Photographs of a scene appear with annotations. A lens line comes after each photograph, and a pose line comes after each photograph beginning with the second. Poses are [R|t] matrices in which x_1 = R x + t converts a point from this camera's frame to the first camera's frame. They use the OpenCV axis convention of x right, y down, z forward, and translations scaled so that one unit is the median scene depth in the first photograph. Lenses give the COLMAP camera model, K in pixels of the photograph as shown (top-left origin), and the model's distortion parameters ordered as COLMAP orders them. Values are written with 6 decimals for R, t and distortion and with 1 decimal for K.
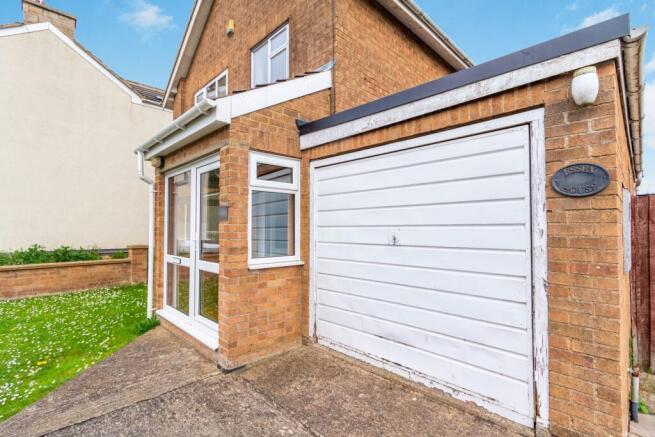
lens RADIAL K [[302.8, 0, 329.9], [0, 302.8, 223.7], [0, 0, 1]] dist [0.013254, 0.000401]
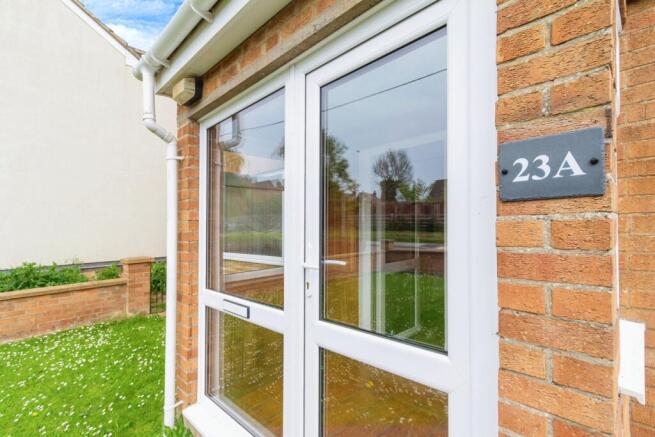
lens RADIAL K [[302.8, 0, 325.3], [0, 302.8, 217.1], [0, 0, 1]] dist [0.013254, 0.000401]
pose [[0.999775, -0.020476, 0.005580, -0.343971], [0.020592, 0.999557, -0.021500, 0.002346], [-0.005137, 0.021610, 0.999753, 0.514579]]
